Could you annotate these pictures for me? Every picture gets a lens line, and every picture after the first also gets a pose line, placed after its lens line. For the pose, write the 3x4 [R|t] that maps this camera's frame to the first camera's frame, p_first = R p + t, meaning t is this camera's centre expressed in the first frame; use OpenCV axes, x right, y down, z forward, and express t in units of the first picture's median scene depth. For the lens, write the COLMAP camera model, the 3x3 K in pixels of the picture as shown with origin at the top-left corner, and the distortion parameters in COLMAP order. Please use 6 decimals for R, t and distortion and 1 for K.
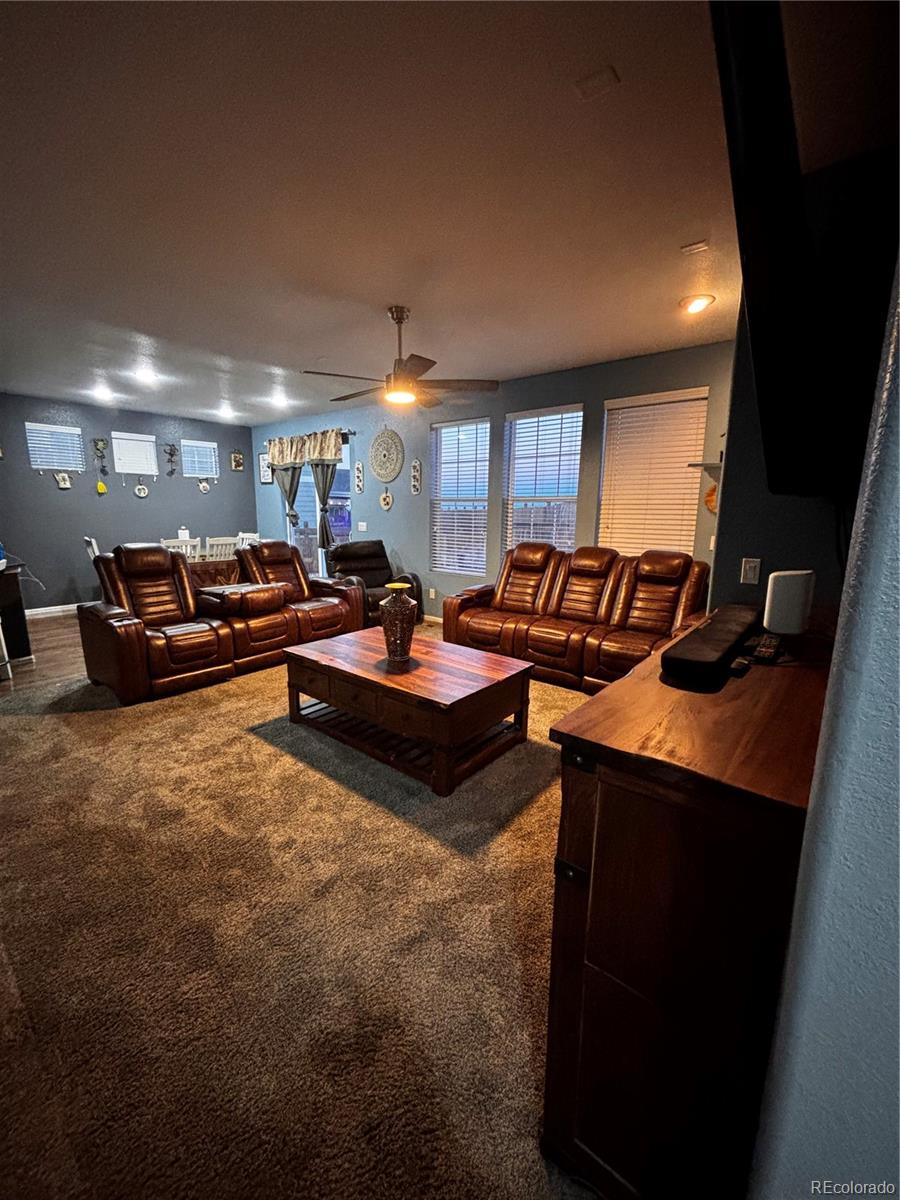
lens RADIAL K [[478.3, 0, 446.7], [0, 478.3, 597.2], [0, 0, 1]] dist [0.009815, 0.000162]
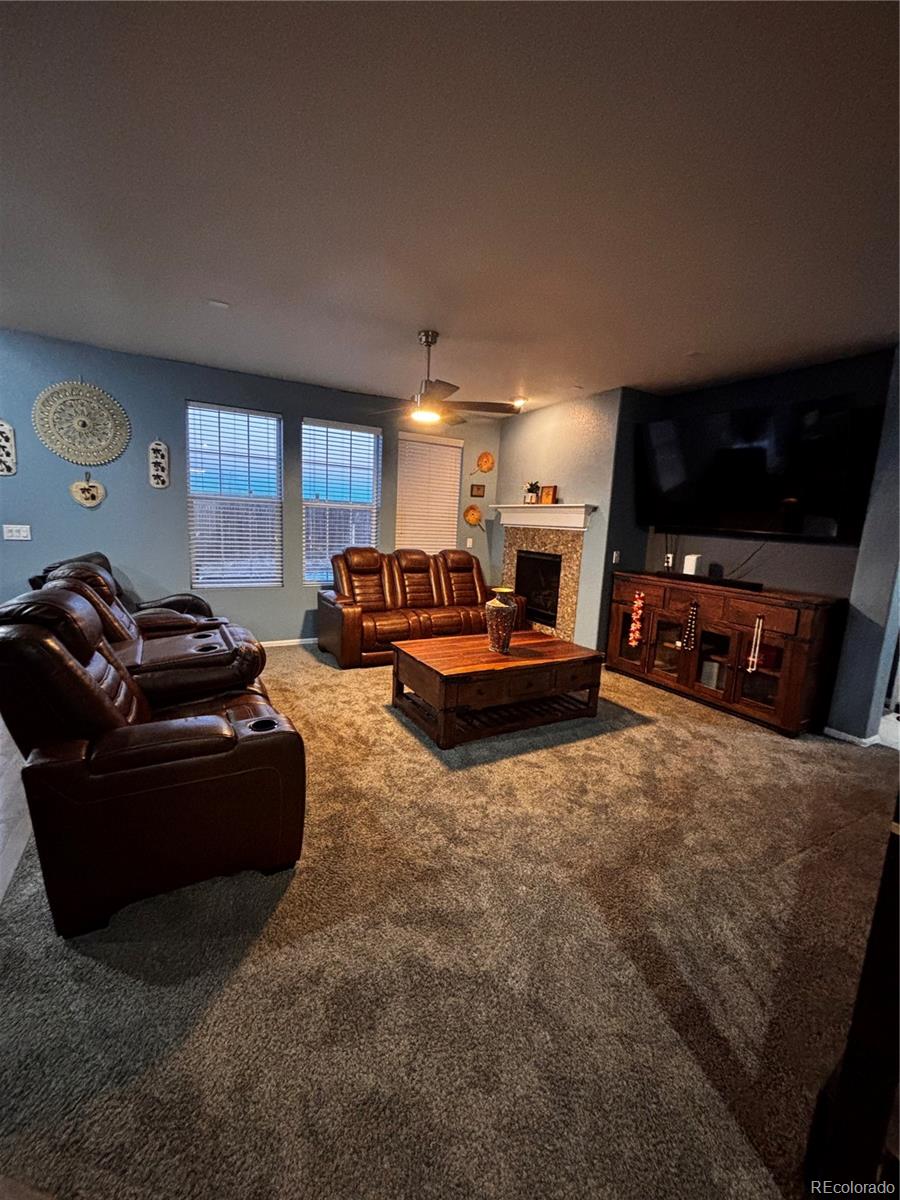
lens RADIAL K [[478.3, 0, 446.7], [0, 478.3, 597.2], [0, 0, 1]] dist [0.009815, 0.000162]
pose [[0.361300, -0.144217, 0.921230, -0.952191], [0.125554, 0.986494, 0.105193, -0.112833], [-0.923958, 0.077658, 0.374527, 0.515582]]
